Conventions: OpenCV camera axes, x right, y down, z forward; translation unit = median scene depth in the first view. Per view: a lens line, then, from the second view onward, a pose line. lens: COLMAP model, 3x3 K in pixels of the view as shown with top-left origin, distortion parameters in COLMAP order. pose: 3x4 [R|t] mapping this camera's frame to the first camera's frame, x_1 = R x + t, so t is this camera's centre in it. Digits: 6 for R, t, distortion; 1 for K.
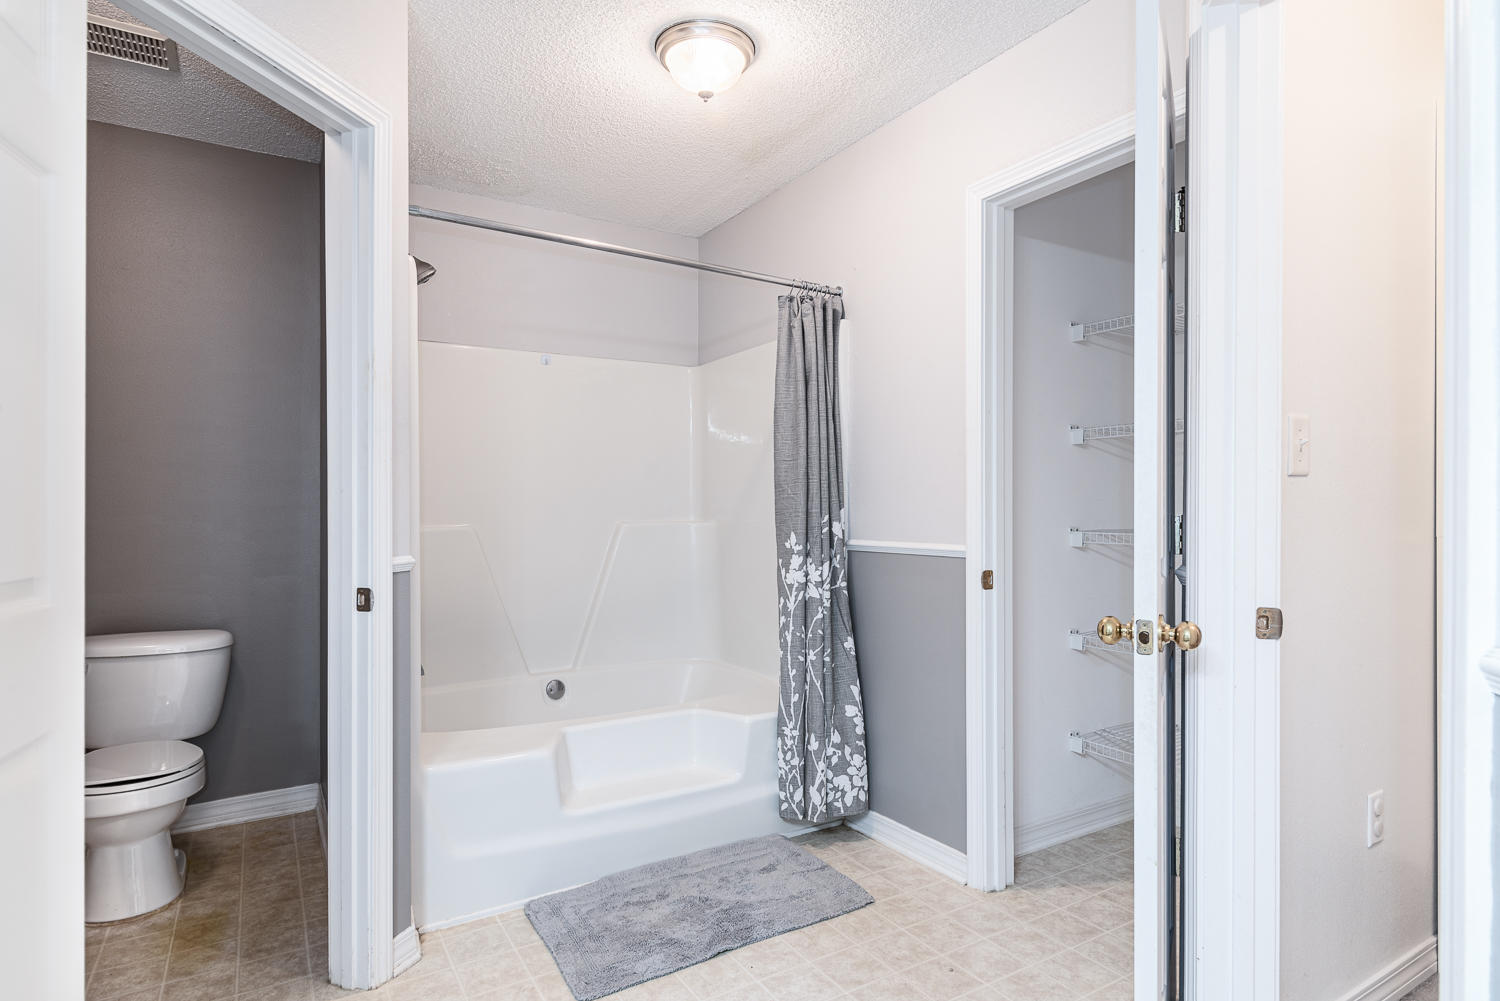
lens RADIAL K [[822.1, 0, 786.1], [0, 822.1, 510.6], [0, 0, 1]] dist [0.003400, 0.000432]
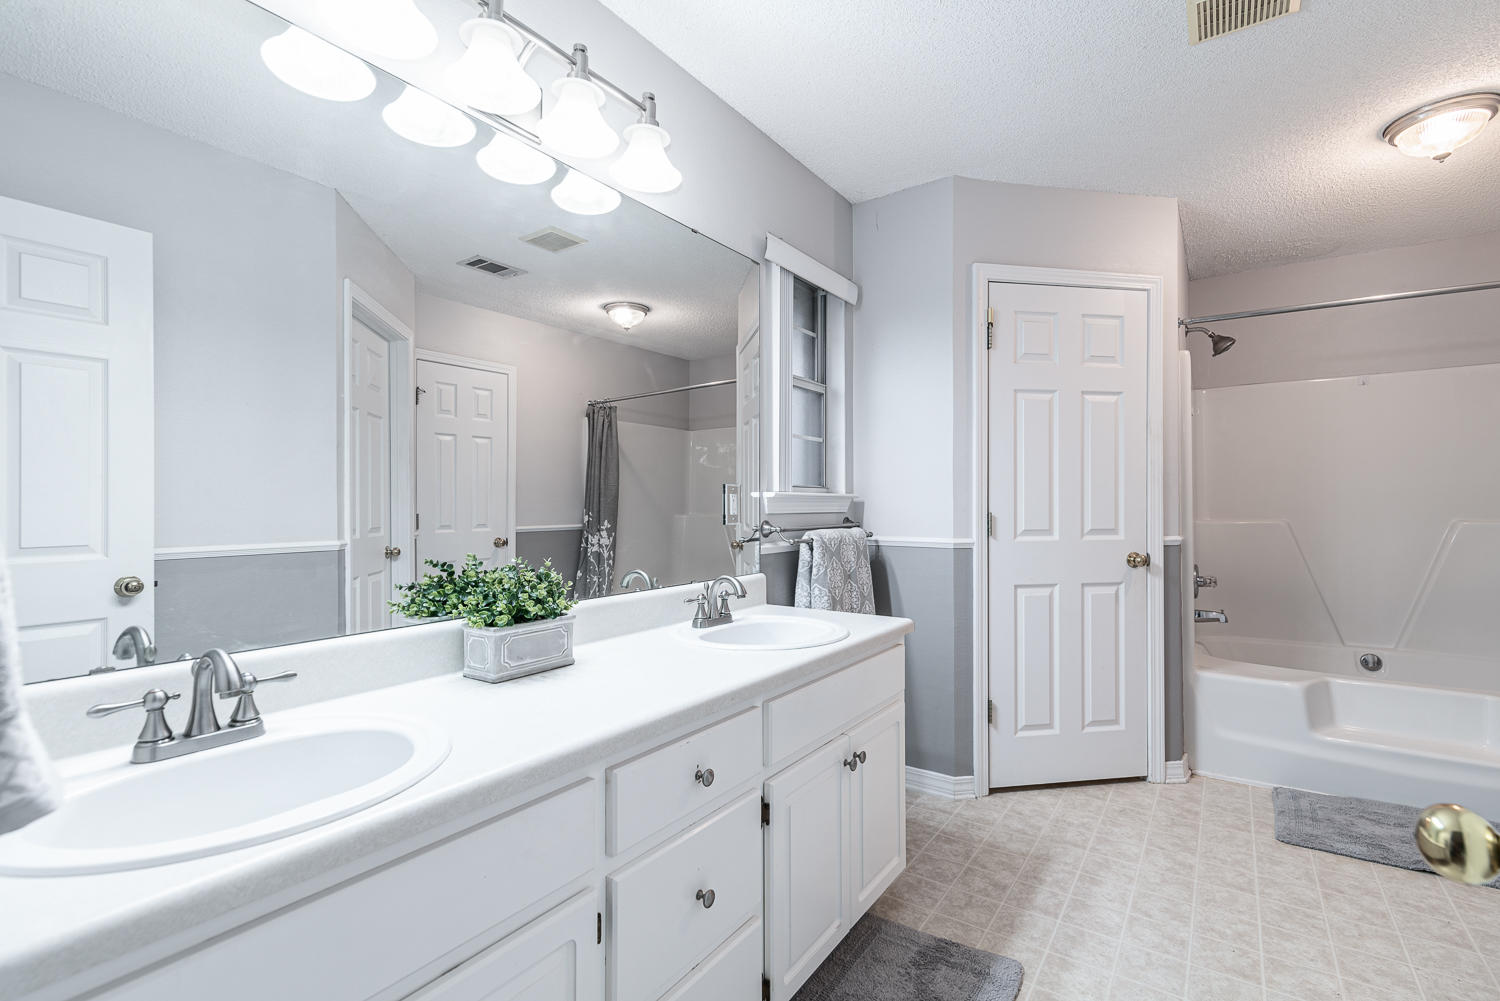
lens RADIAL K [[686.1, 0, 753.0], [0, 686.1, 503.0], [0, 0, 1]] dist [0.014026, -0.001479]
pose [[0.390826, -0.004589, -0.920453, 0.358067], [-0.002038, 0.999981, -0.005851, -0.001718], [0.920462, 0.004162, 0.390809, -0.243868]]
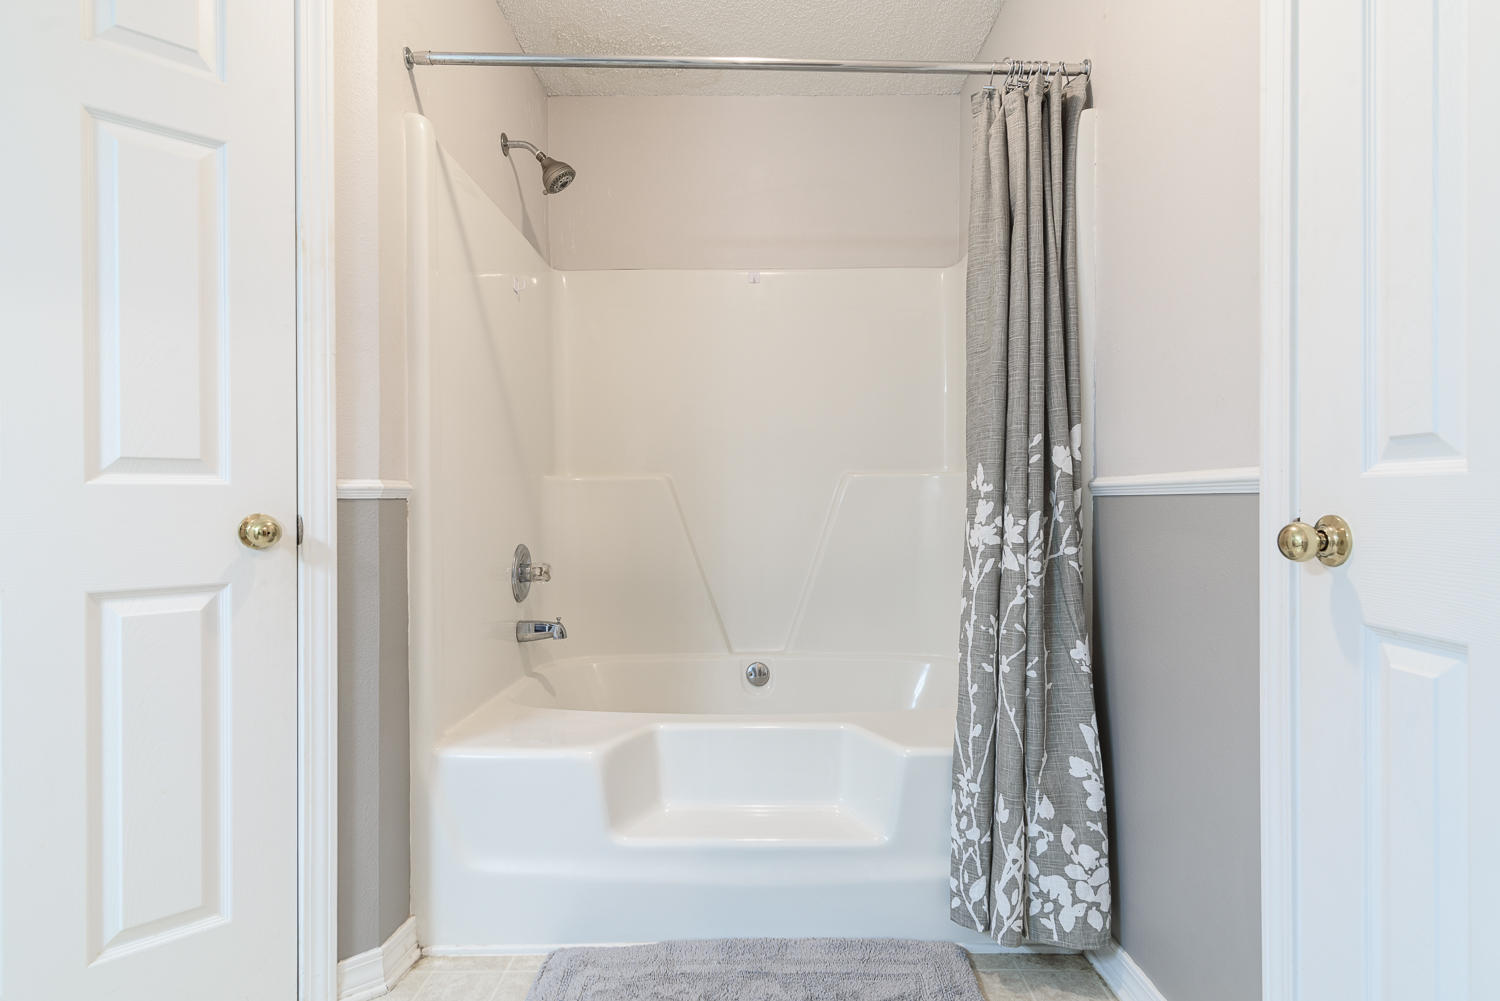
lens RADIAL K [[817.3, 0, 752.4], [0, 817.3, 502.8], [0, 0, 1]] dist [0.011934, -0.003191]
pose [[0.838994, 0.001159, -0.544139, 0.203224], [0.000757, 0.999994, 0.003298, 0.054464], [0.544140, -0.003179, 0.838988, 0.392007]]
